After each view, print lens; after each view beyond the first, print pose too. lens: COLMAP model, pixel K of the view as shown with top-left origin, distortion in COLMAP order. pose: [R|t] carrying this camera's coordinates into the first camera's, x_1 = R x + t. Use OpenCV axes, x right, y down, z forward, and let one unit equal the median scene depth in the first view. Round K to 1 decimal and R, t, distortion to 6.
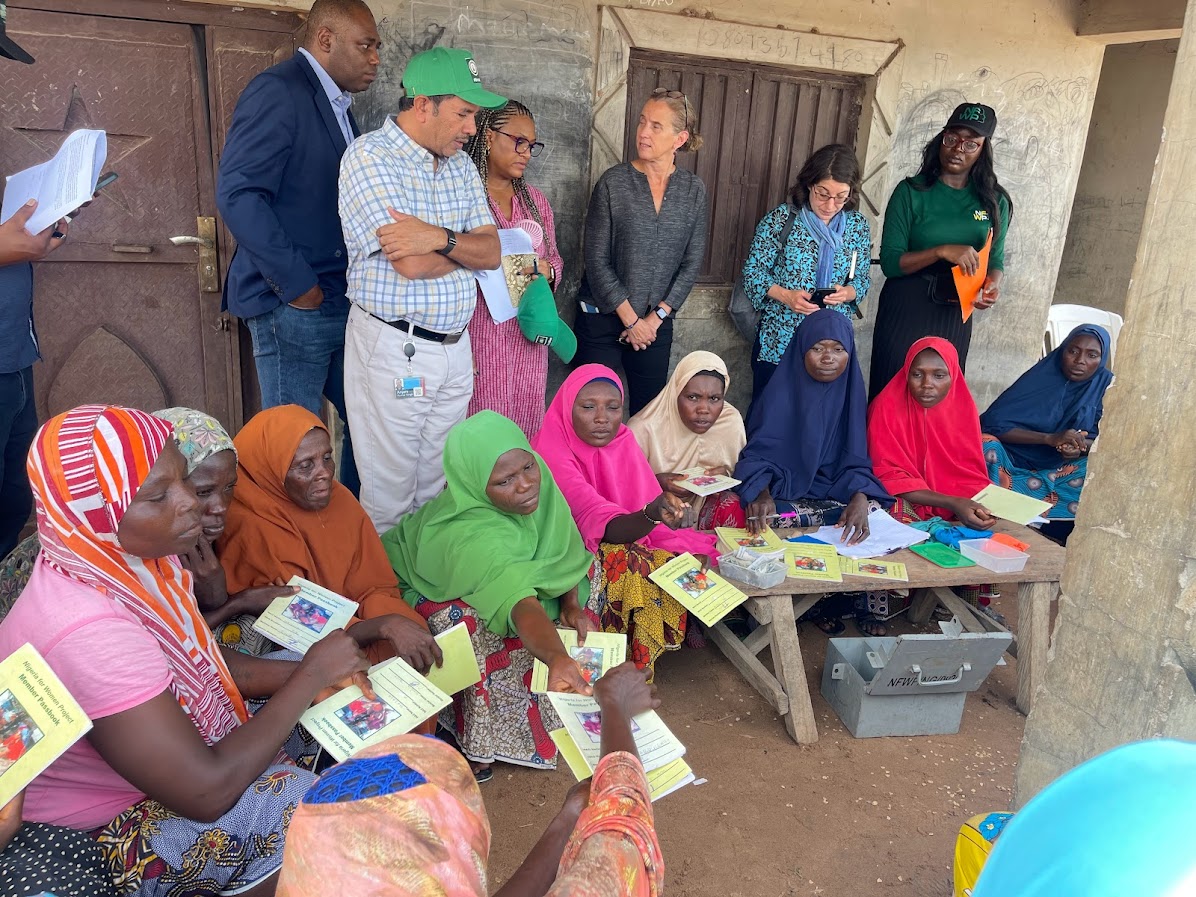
lens RADIAL K [[907.1, 0, 598.8], [0, 907.1, 451.8], [0, 0, 1]] dist [0.073708, -0.084459]
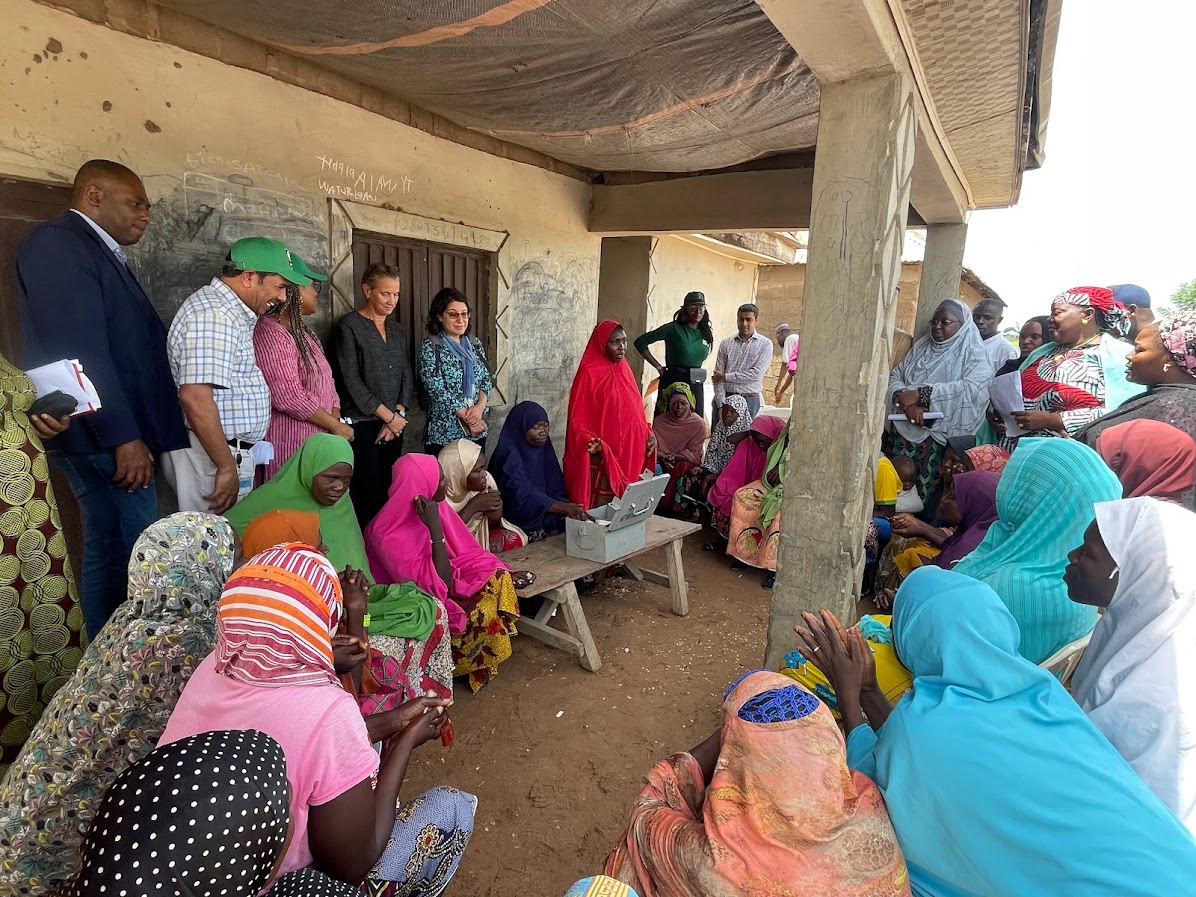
lens RADIAL K [[648.0, 0, 592.0], [0, 648.0, 459.1], [0, 0, 1]] dist [0.018302, -0.009405]
pose [[0.826203, -0.143873, 0.544691, -0.252948], [0.174201, 0.984701, -0.004137, -0.030148], [-0.535763, 0.098303, 0.838627, 0.014418]]
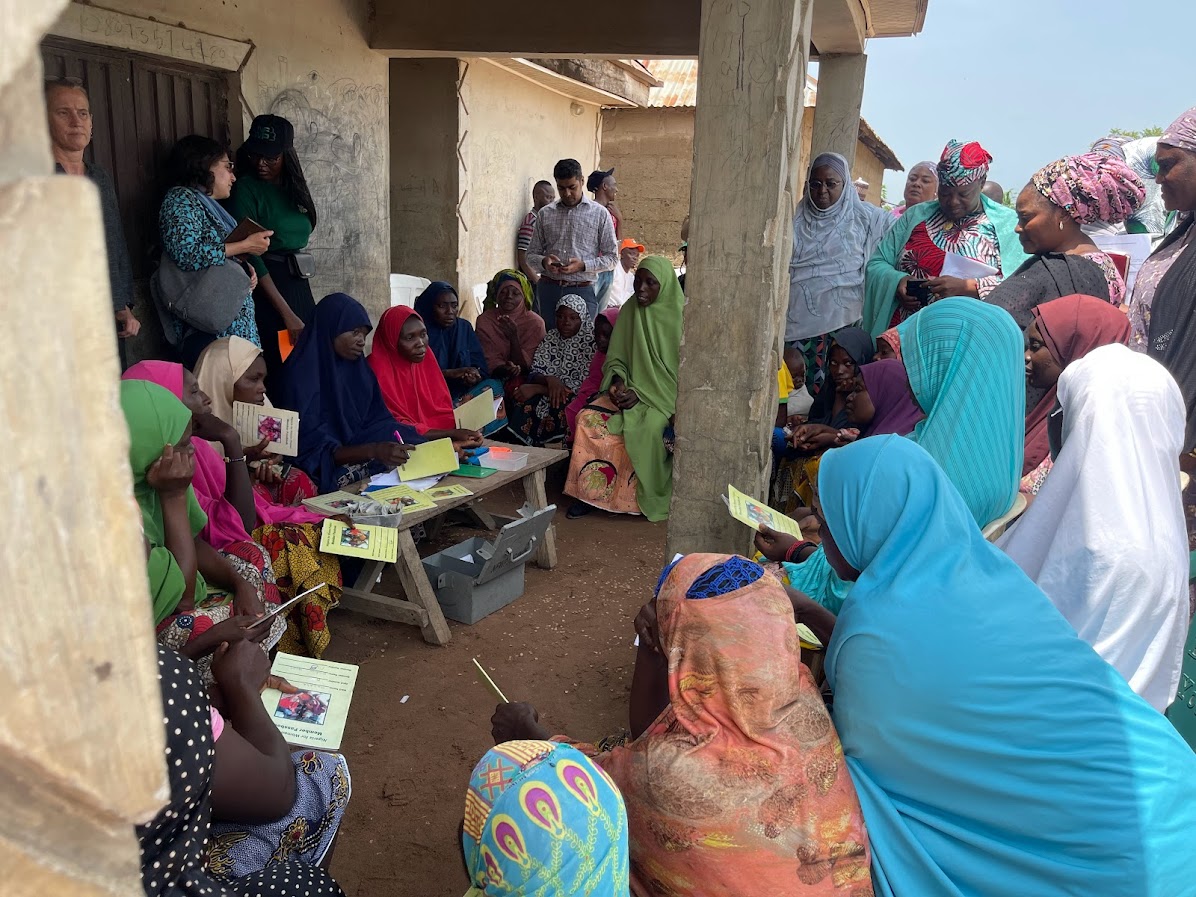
lens RADIAL K [[907.1, 0, 597.9], [0, 907.1, 450.9], [0, 0, 1]] dist [0.073708, -0.084459]
pose [[0.660224, -0.230111, 0.714949, -0.326405], [0.218814, 0.969548, 0.109991, -0.012020], [-0.718488, 0.083822, 0.690470, 0.001045]]
